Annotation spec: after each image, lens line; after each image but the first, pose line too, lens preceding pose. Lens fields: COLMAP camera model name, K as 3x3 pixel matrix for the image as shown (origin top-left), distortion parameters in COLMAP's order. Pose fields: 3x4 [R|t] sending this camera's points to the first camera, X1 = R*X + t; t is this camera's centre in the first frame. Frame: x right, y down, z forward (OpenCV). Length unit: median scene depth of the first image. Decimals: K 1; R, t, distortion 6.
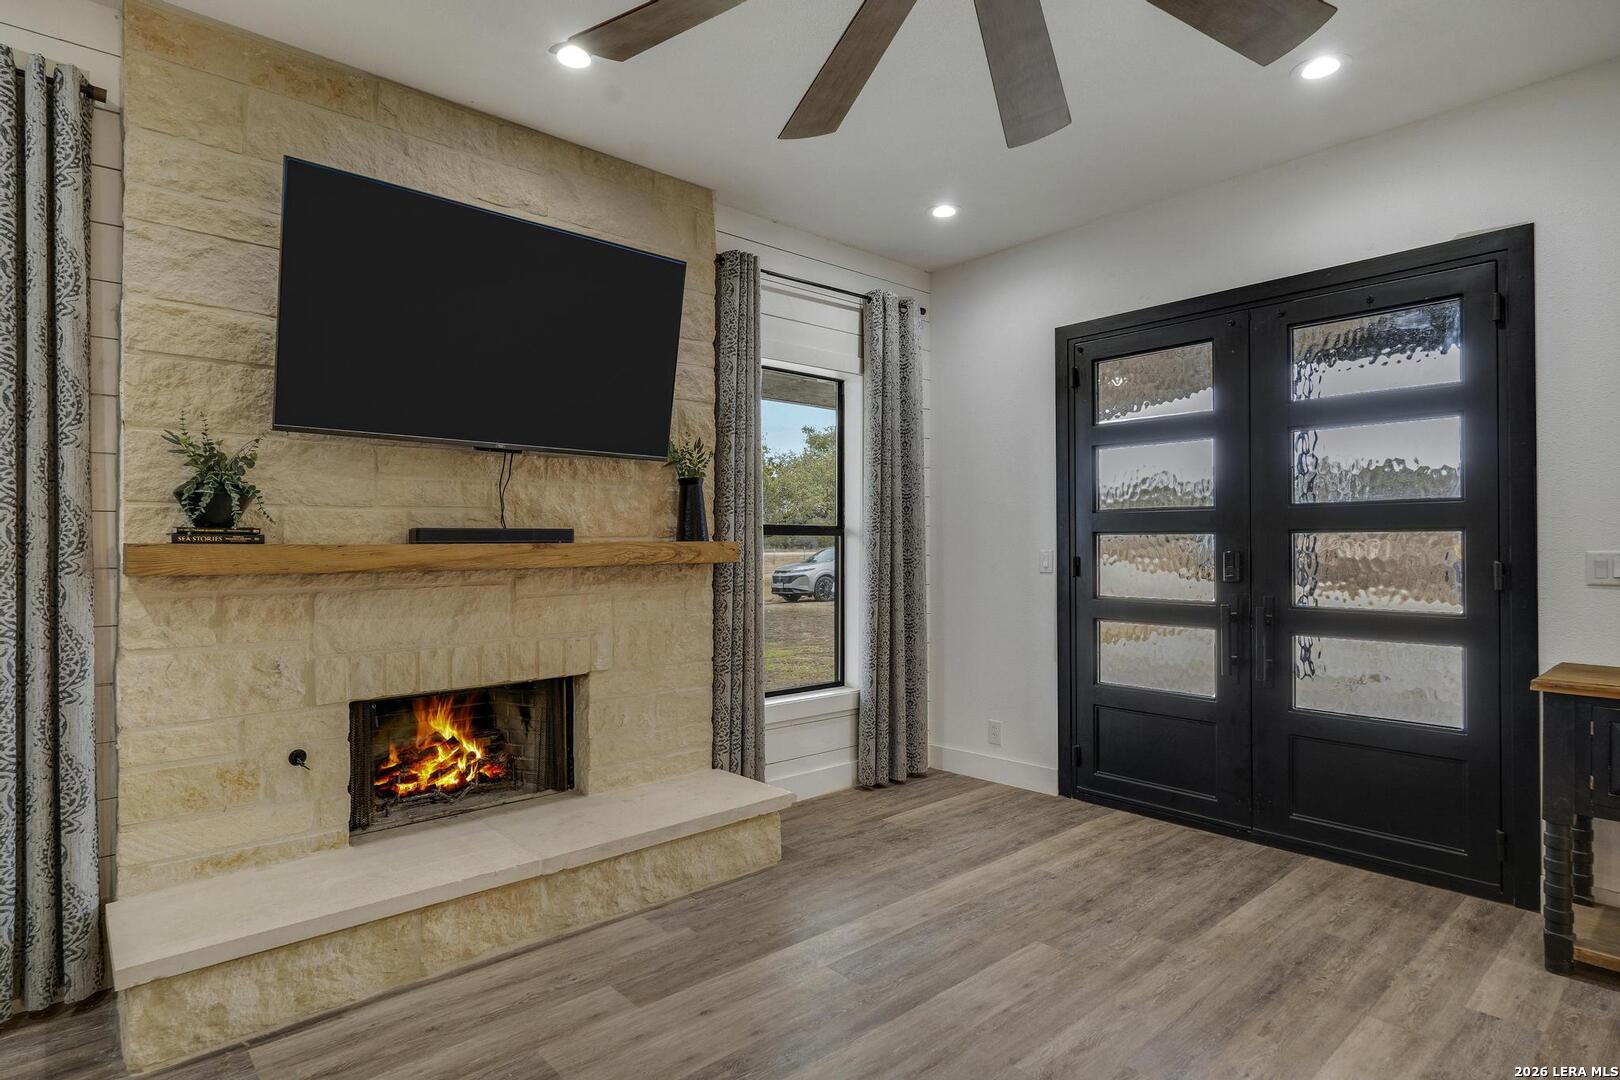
lens RADIAL K [[851.5, 0, 810.0], [0, 851.5, 540.0], [0, 0, 1]] dist [-0.003163, 0.000250]
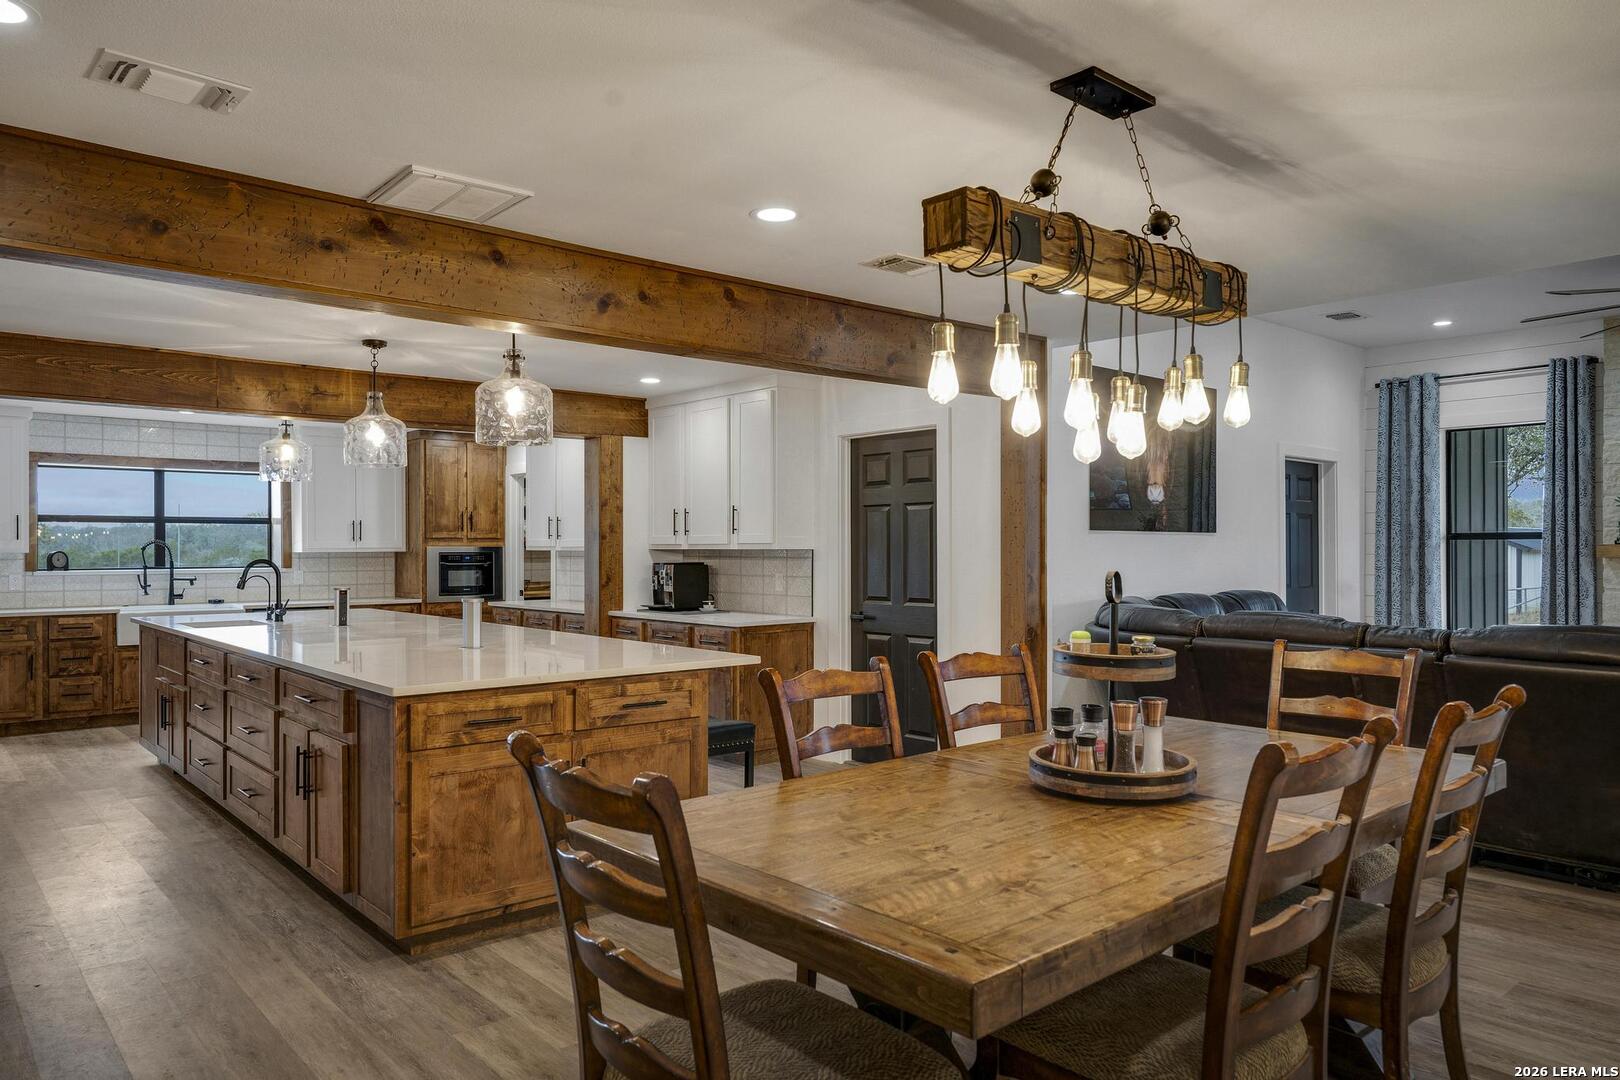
lens RADIAL K [[1076.9, 0, 803.6], [0, 1076.9, 543.4], [0, 0, 1]] dist [-0.001370, 0.000936]
pose [[-0.006677, -0.003213, -0.999973, 1.829080], [0.007110, 0.999969, -0.003261, -0.003795], [0.999952, -0.007131, -0.006654, -1.013890]]
